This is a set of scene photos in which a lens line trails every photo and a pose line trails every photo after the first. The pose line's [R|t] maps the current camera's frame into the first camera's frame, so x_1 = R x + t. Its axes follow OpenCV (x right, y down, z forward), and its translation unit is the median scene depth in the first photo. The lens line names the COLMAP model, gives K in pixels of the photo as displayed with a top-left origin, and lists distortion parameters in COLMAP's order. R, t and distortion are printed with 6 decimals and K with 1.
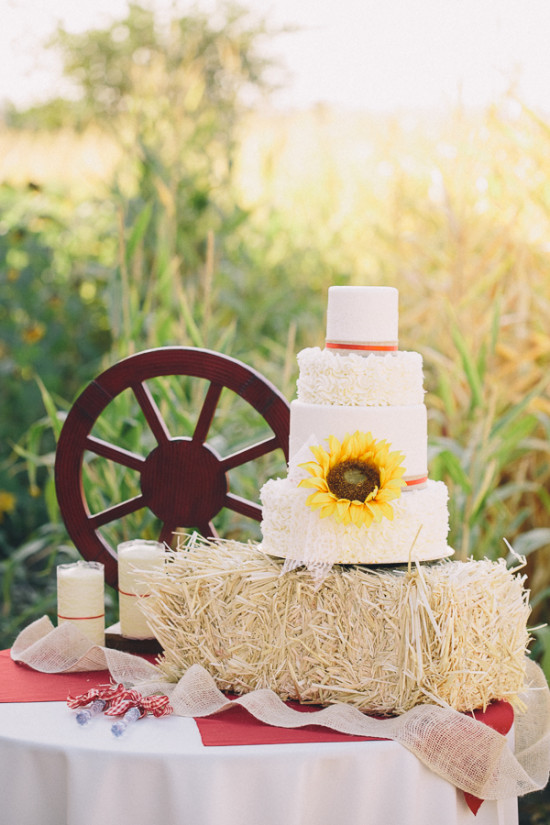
lens RADIAL K [[2461.9, 0, 275.0], [0, 2461.9, 412.5], [0, 0, 1]] dist [-0.196306, 0.978405]
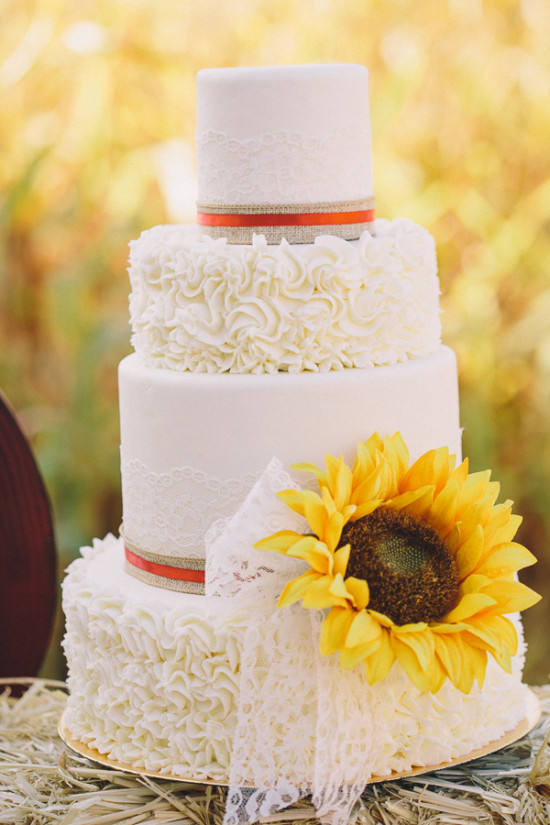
lens RADIAL K [[2461.9, 0, 275.0], [0, 2461.9, 412.5], [0, 0, 1]] dist [-0.196306, 0.978405]
pose [[0.880982, -0.119385, 0.457840, -0.156192], [0.087857, 0.992092, 0.089640, -0.031836], [-0.464921, -0.038747, 0.884504, 0.660777]]
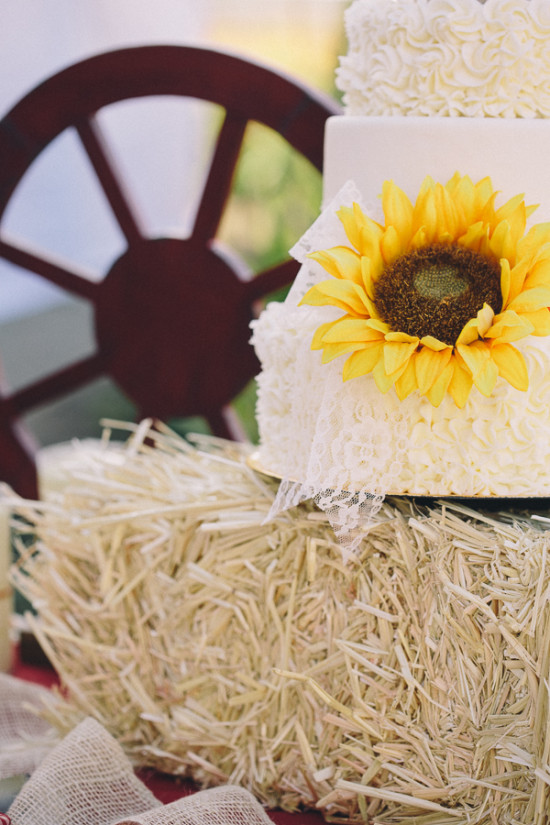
lens RADIAL K [[2461.9, 0, 275.0], [0, 2461.9, 412.5], [0, 0, 1]] dist [-0.196306, 0.978405]
pose [[0.982162, 0.023041, -0.186618, 0.080727], [-0.019641, 0.999606, 0.020051, 0.039414], [0.187006, -0.016028, 0.982228, 0.587017]]
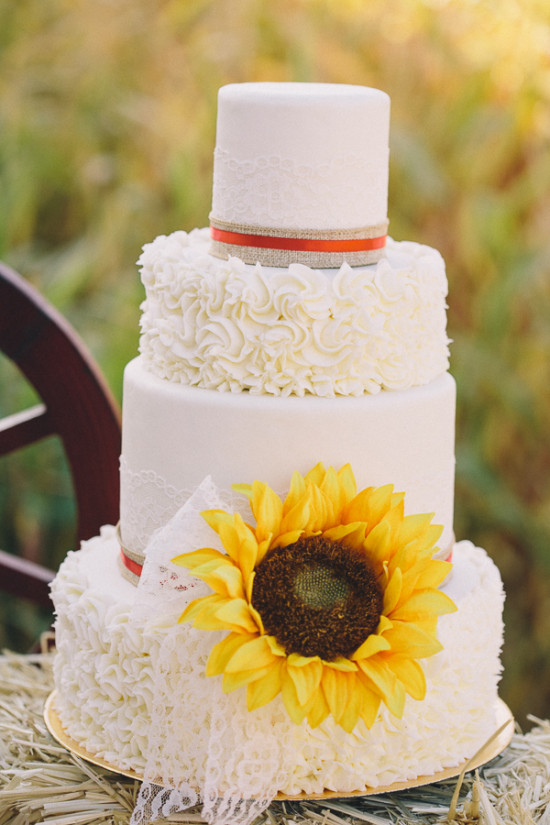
lens RADIAL K [[2461.9, 0, 275.0], [0, 2461.9, 412.5], [0, 0, 1]] dist [-0.196306, 0.978405]
pose [[0.980182, -0.029402, 0.195904, -0.050078], [0.003352, 0.991245, 0.131996, -0.052528], [-0.198070, -0.128724, 0.971699, 0.615432]]
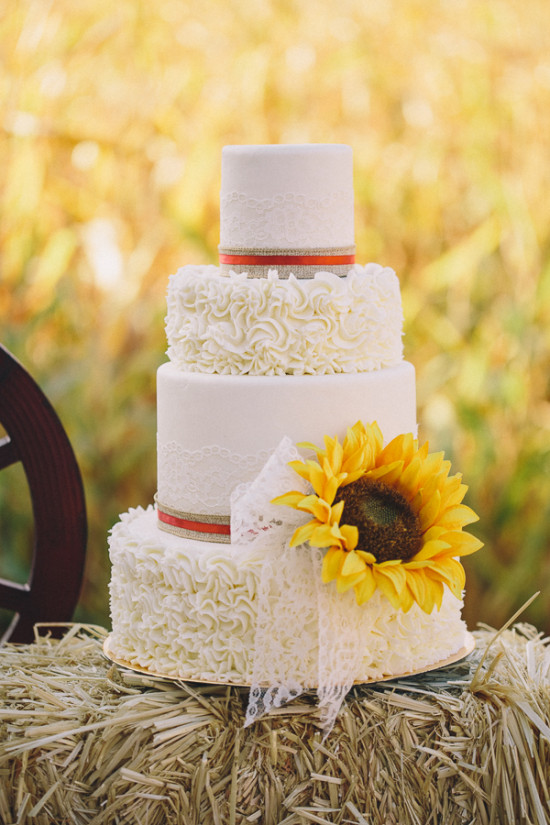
lens RADIAL K [[2461.9, 0, 275.0], [0, 2461.9, 412.5], [0, 0, 1]] dist [-0.196306, 0.978405]
pose [[0.852479, -0.089133, 0.515106, -0.244297], [0.068414, 0.995905, 0.059107, -0.025946], [-0.518265, -0.015148, 0.855086, 0.566167]]
